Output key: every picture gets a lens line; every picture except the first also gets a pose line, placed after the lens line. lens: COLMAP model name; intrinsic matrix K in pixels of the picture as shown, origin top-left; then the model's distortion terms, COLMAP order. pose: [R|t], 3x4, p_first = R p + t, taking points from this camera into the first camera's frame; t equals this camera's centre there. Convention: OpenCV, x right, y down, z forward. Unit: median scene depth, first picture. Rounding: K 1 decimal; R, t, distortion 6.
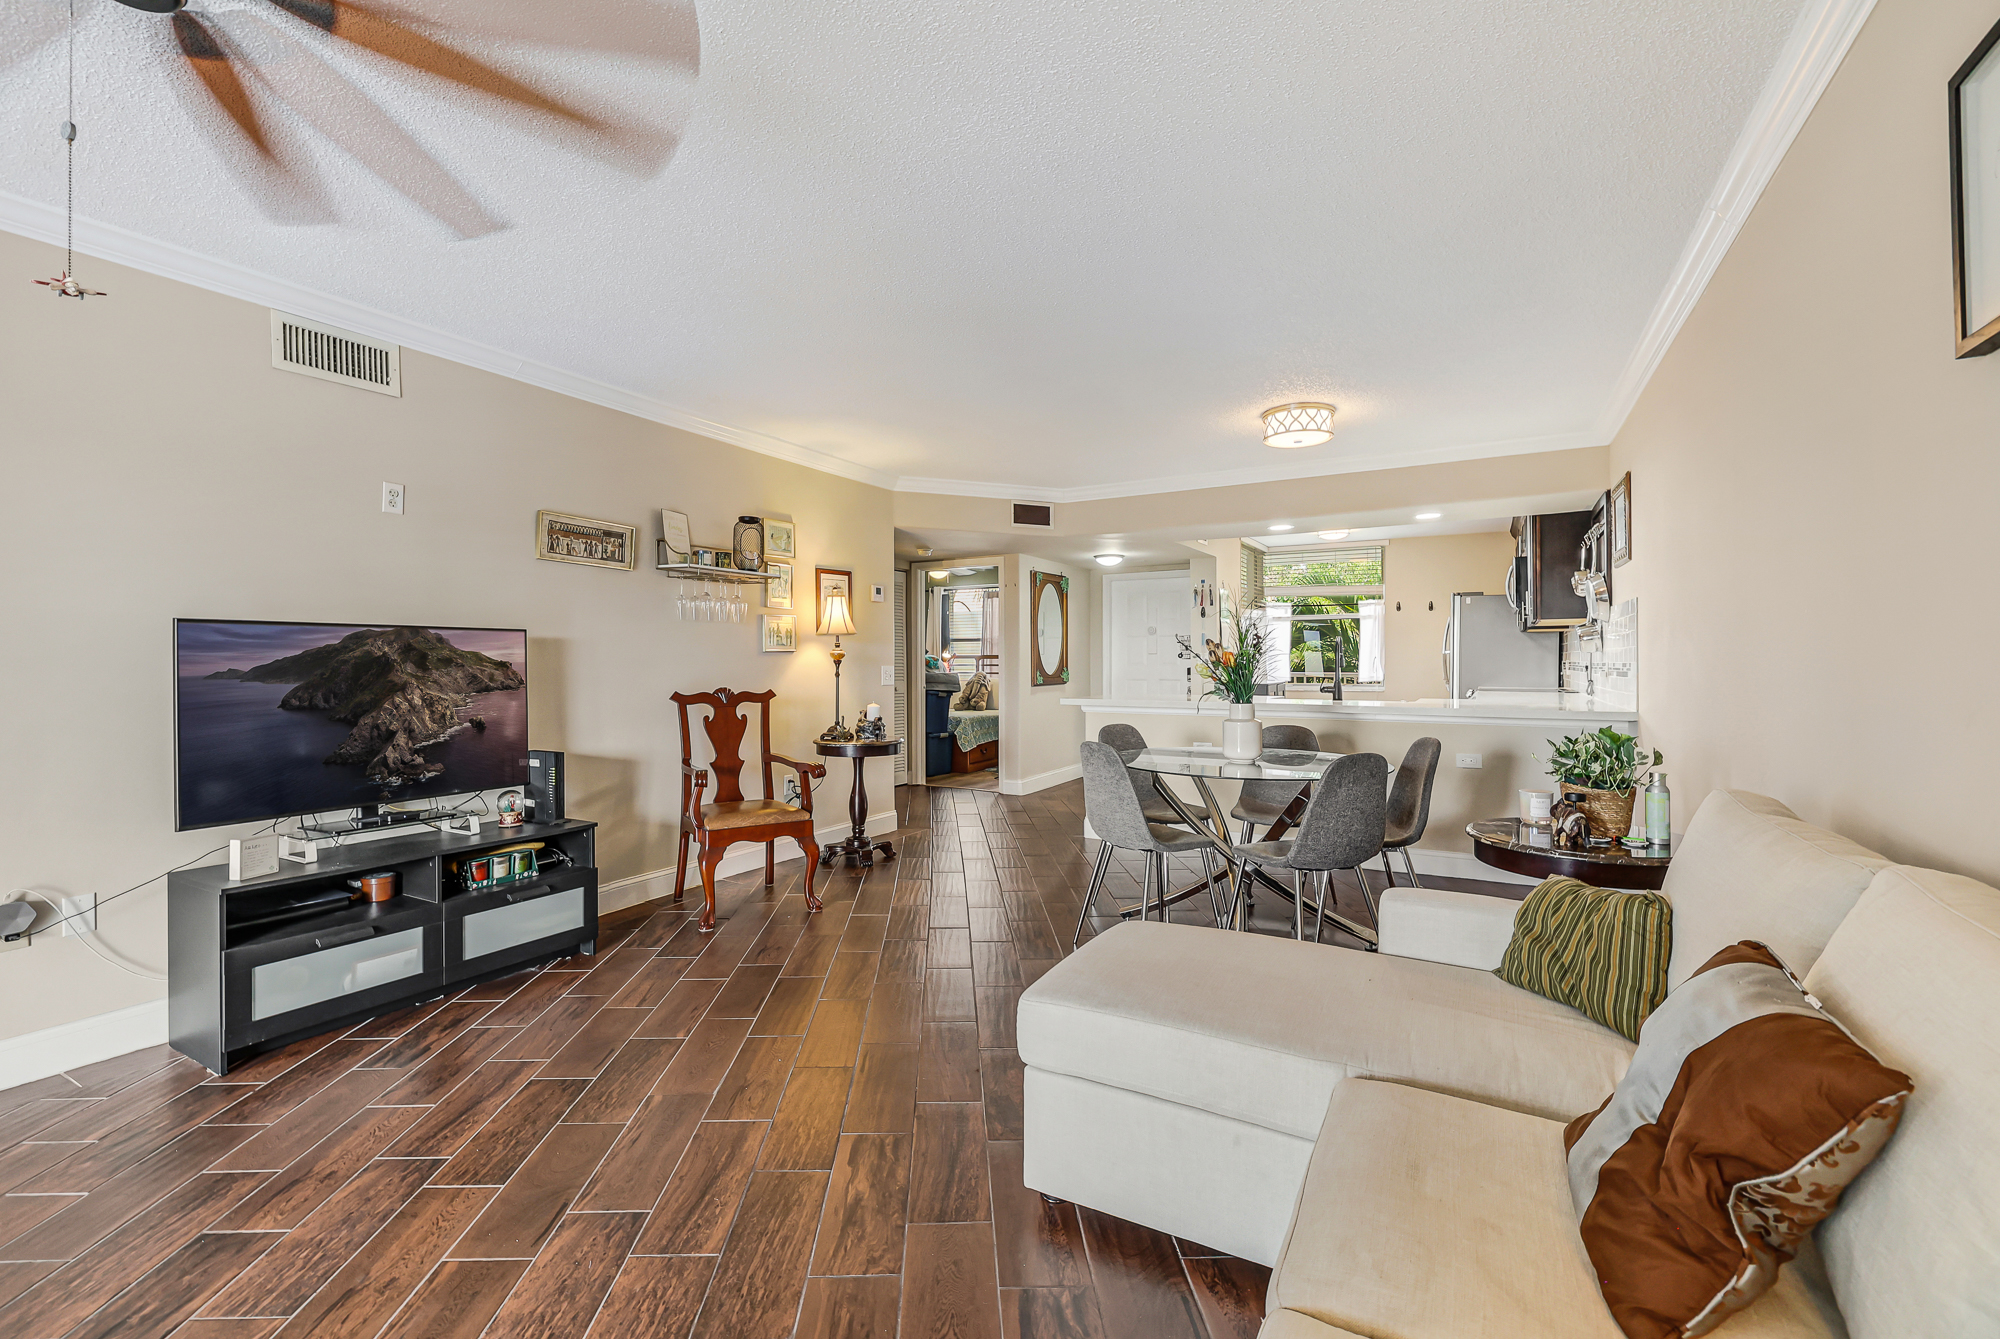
lens RADIAL K [[859.0, 0, 964.3], [0, 859.0, 658.4], [0, 0, 1]] dist [-0.002195, -0.001487]
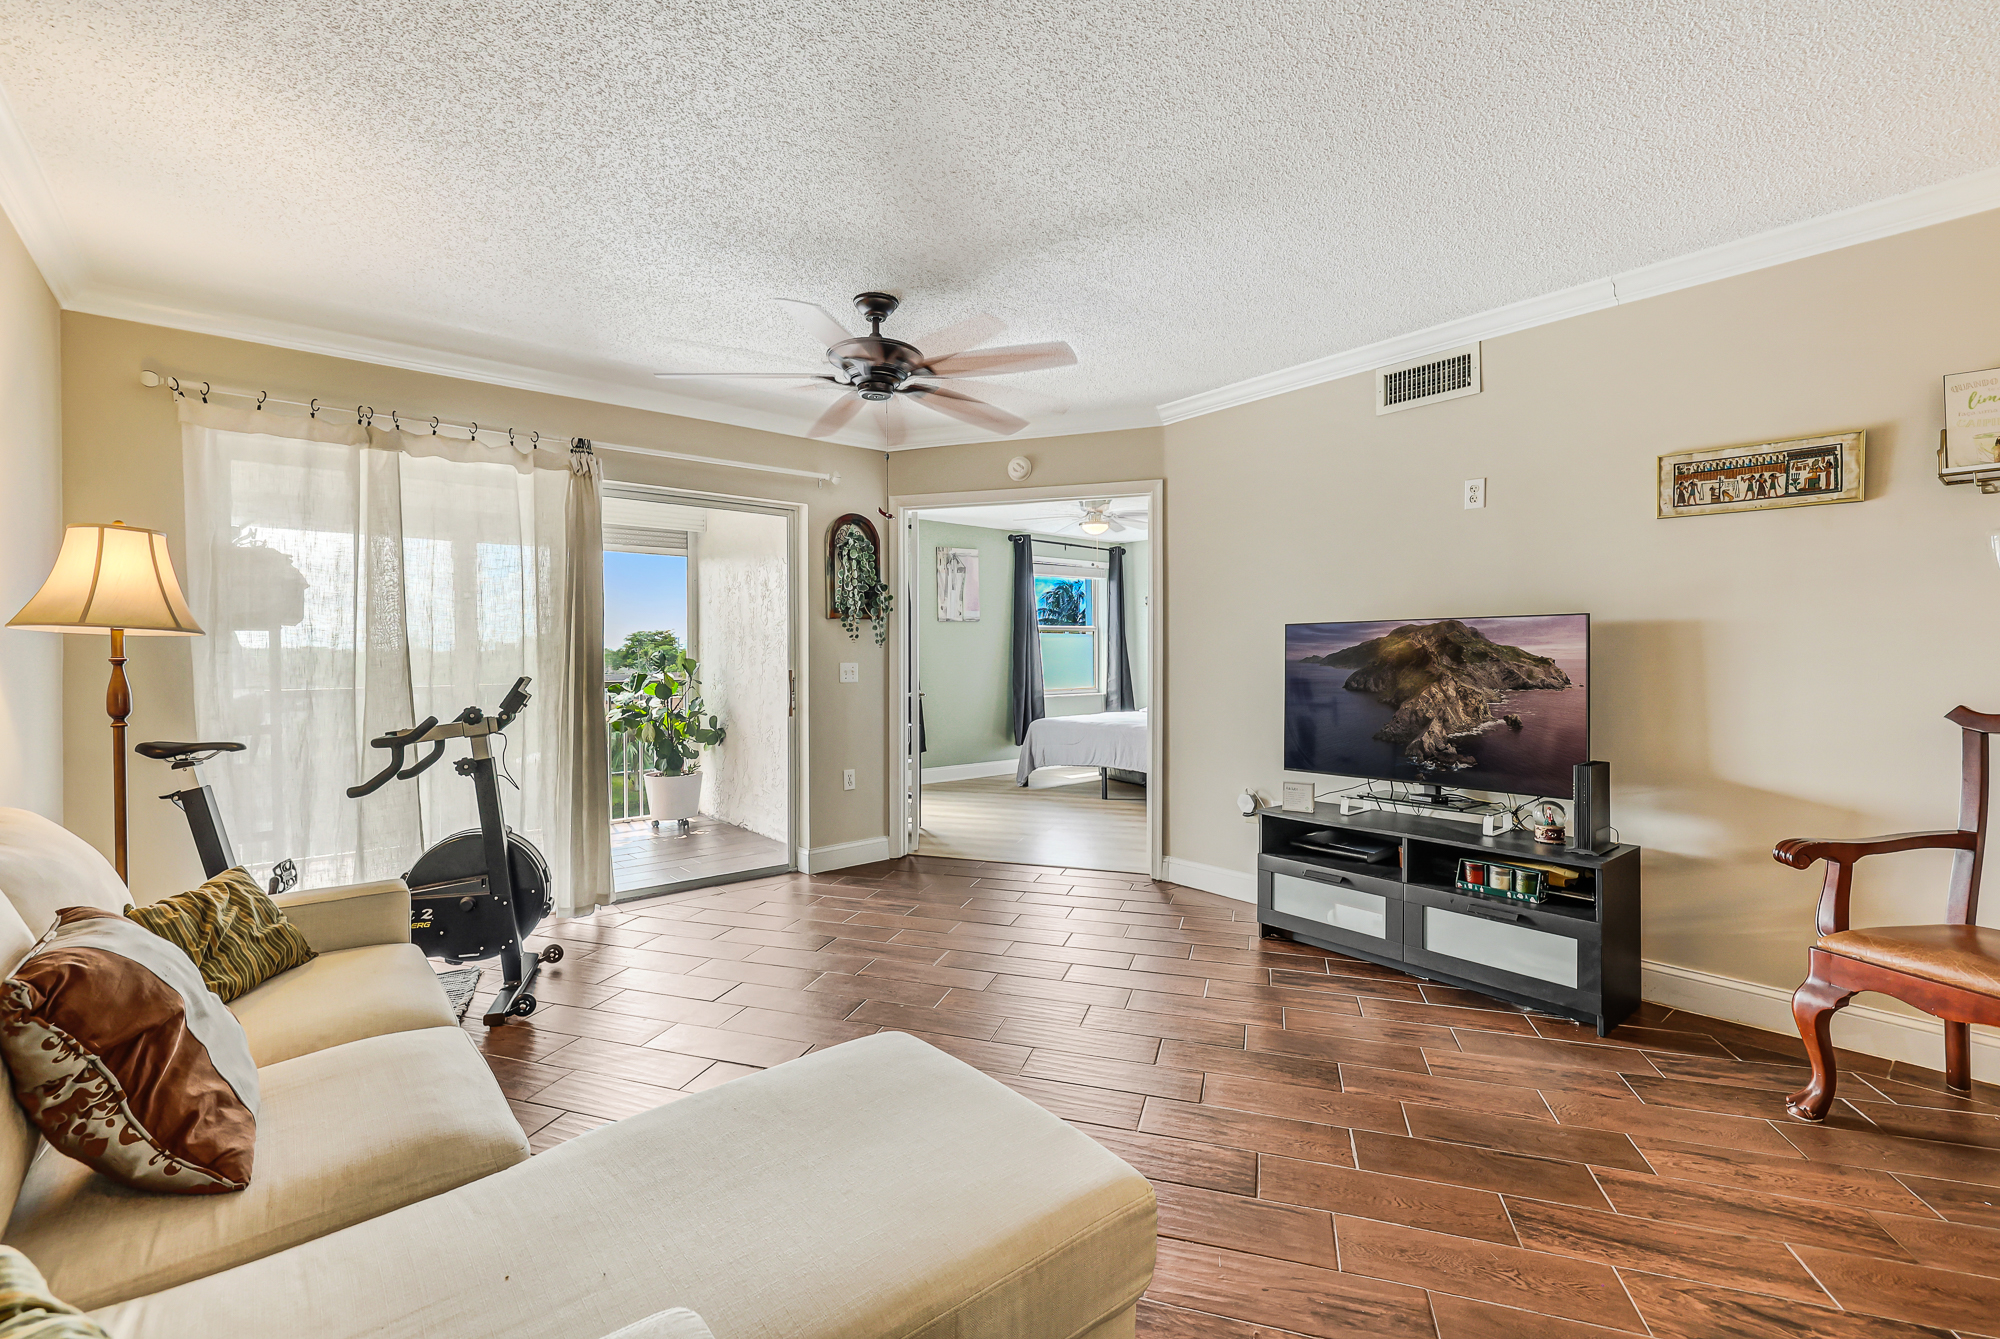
lens RADIAL K [[859.0, 0, 988.0], [0, 859.0, 655.9], [0, 0, 1]] dist [-0.002195, -0.001487]
pose [[-0.335977, 0.003244, -0.941865, 0.450427], [0.010081, 0.999949, -0.000153, 0.001274], [0.941816, -0.009547, -0.335993, 0.717612]]
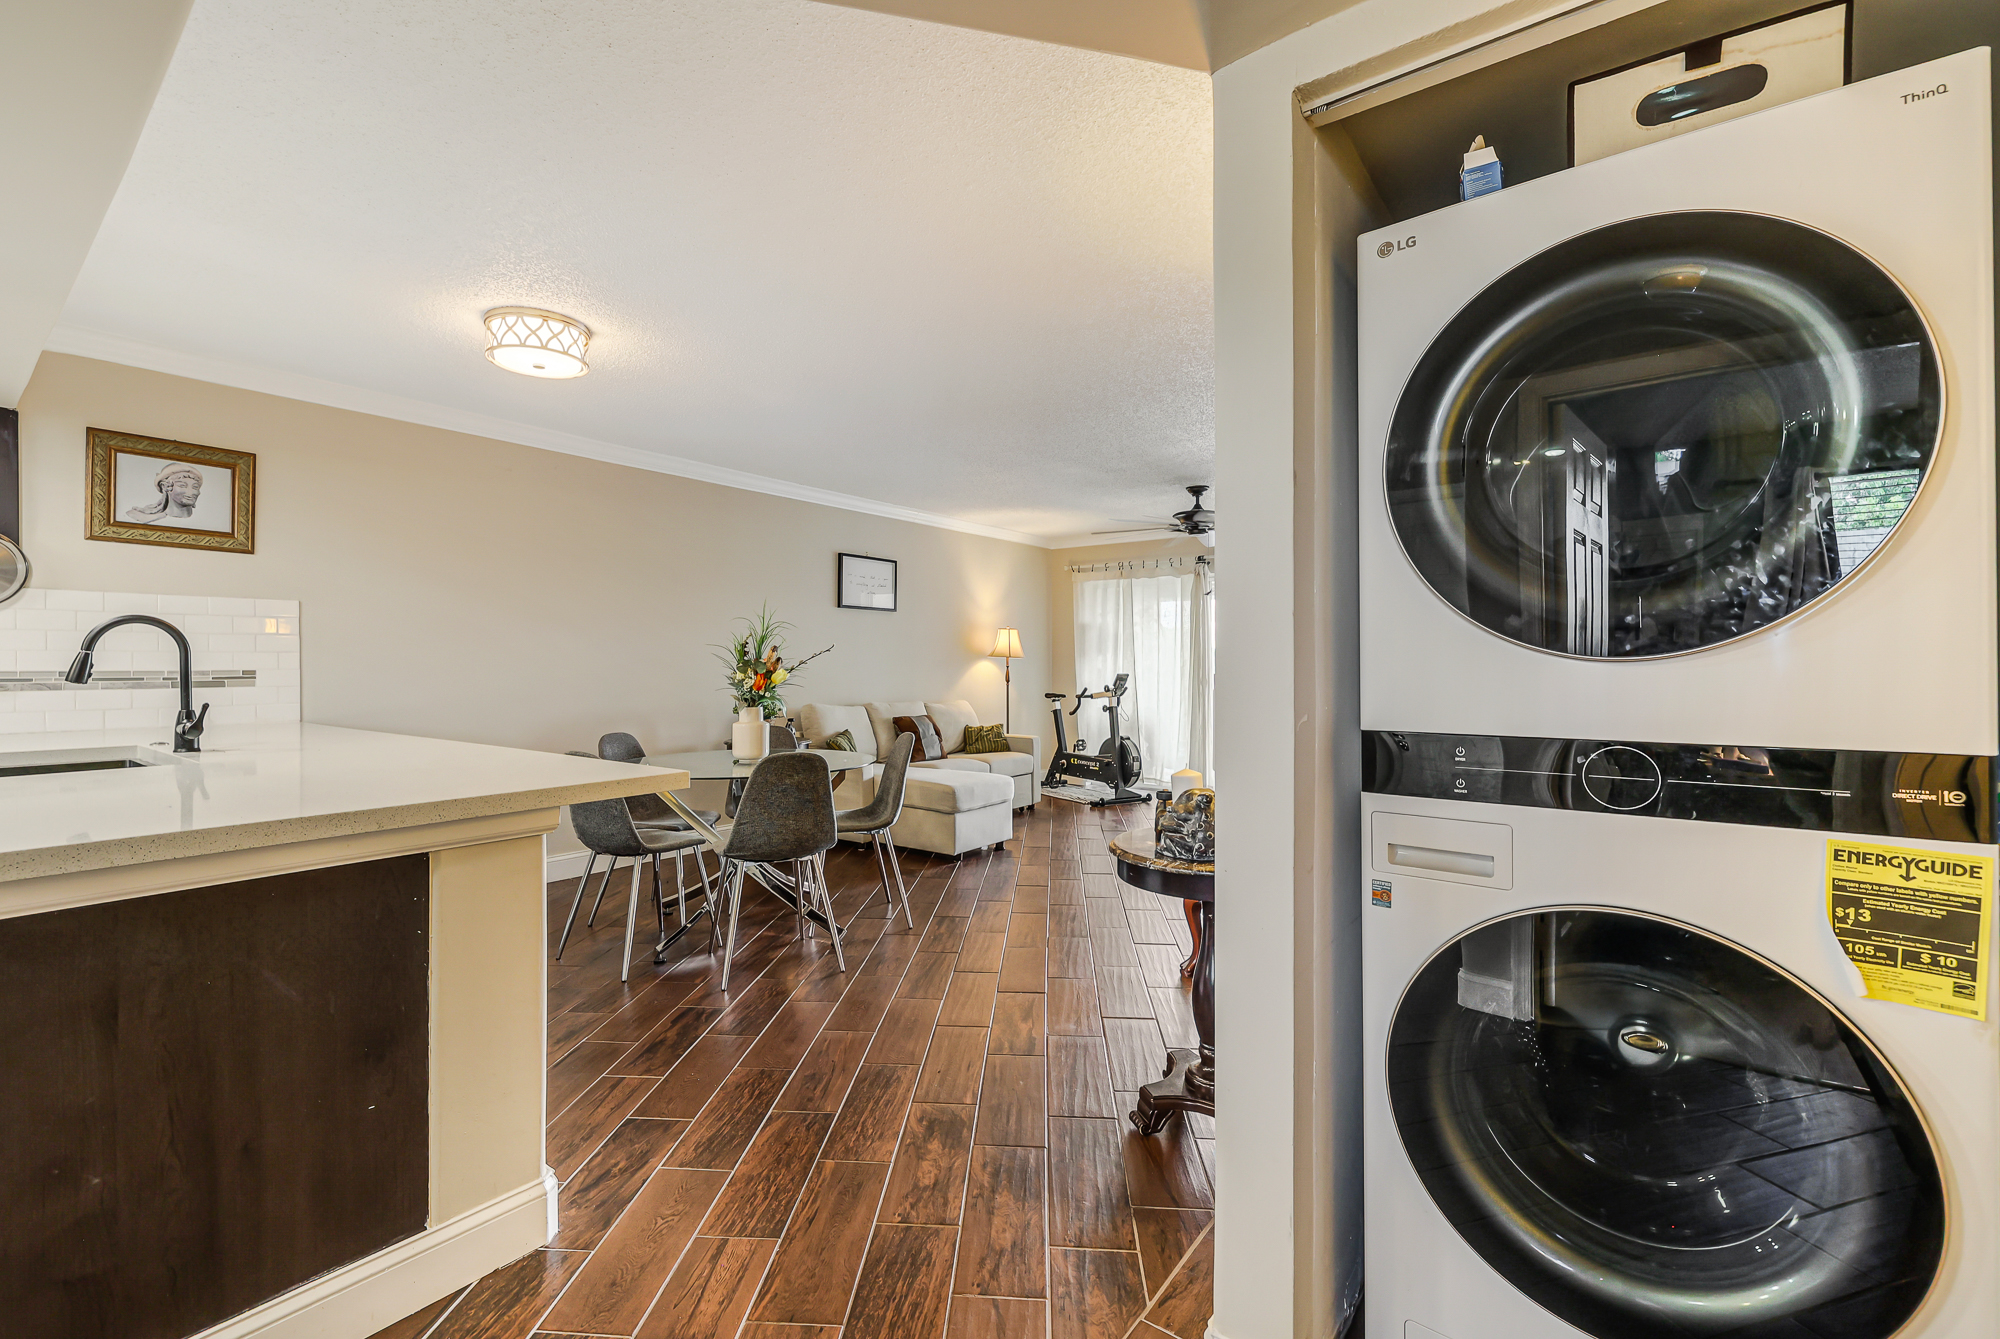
lens RADIAL K [[859.0, 0, 979.7], [0, 859.0, 658.7], [0, 0, 1]] dist [-0.002195, -0.001487]
pose [[-0.993498, 0.000411, 0.113851, -0.080809], [-0.000824, 0.999941, -0.010804, 0.003771], [-0.113849, -0.010828, -0.993439, 2.057531]]
